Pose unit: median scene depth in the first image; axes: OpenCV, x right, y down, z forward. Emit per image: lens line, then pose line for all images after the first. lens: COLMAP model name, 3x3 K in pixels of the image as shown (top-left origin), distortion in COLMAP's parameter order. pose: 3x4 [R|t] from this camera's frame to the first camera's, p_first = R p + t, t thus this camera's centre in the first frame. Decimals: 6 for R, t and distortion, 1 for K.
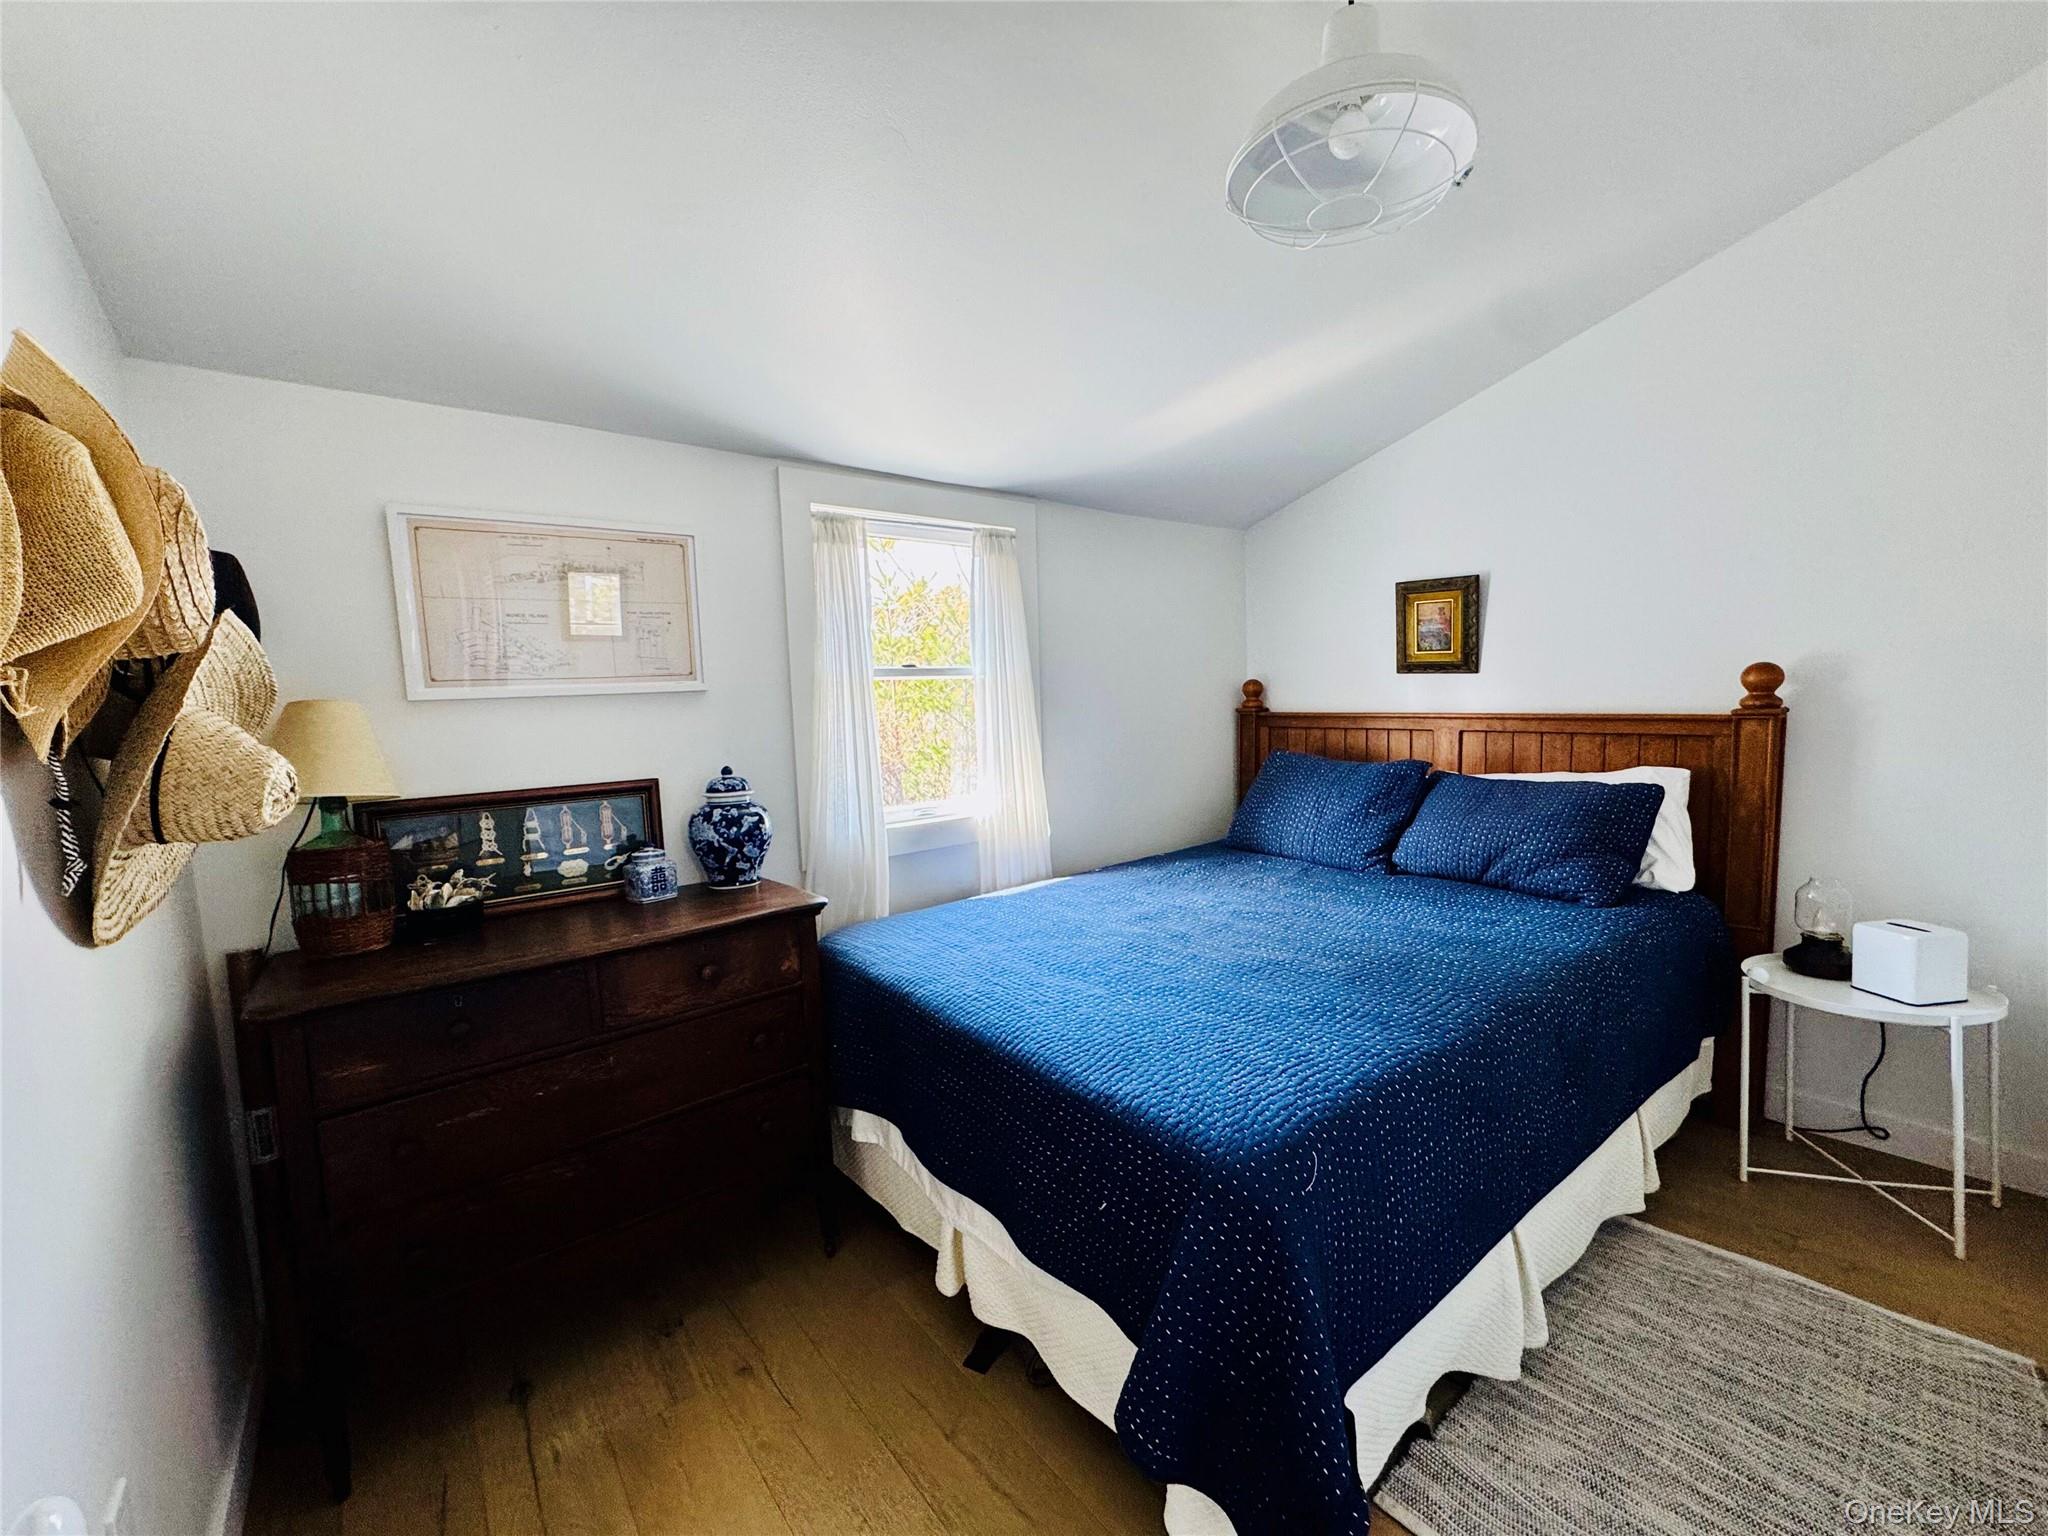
lens RADIAL K [[816.2, 0, 1027.0], [0, 816.2, 761.1], [0, 0, 1]] dist [-0.003651, 0.001091]
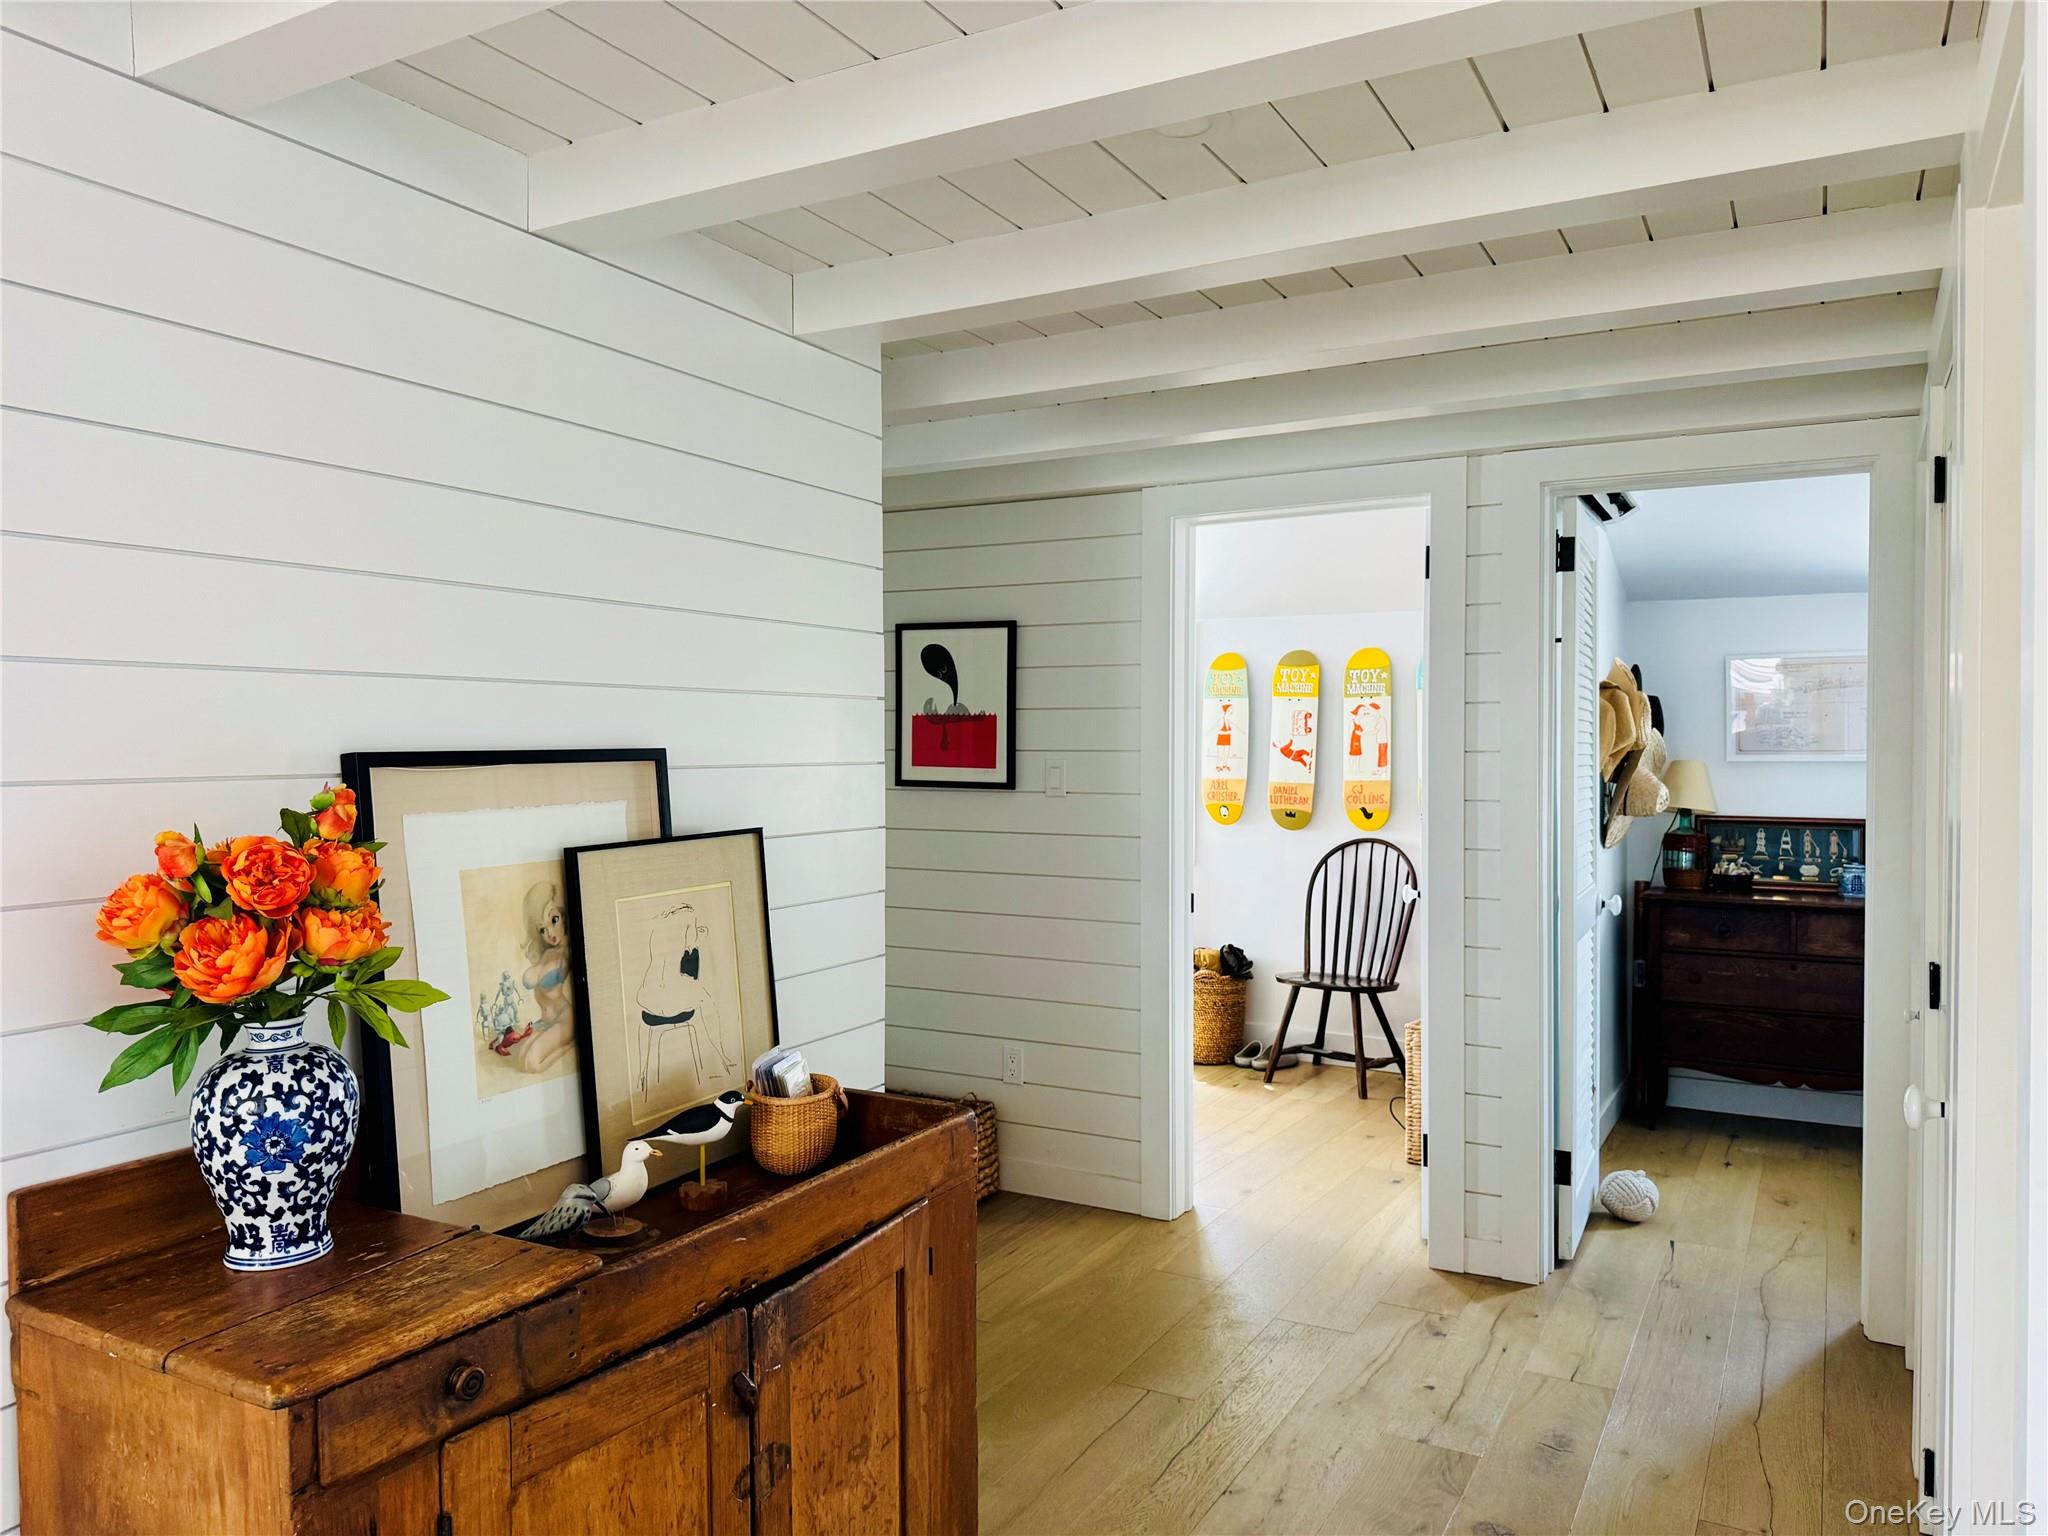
lens RADIAL K [[1435.3, 0, 1021.6], [0, 1435.3, 767.4], [0, 0, 1]] dist [-0.004140, -0.001598]
pose [[0.381520, 0.057902, -0.922545, 1.681584], [-0.094855, 0.995220, 0.023236, 0.014867], [0.919481, 0.078643, 0.385189, -1.771183]]
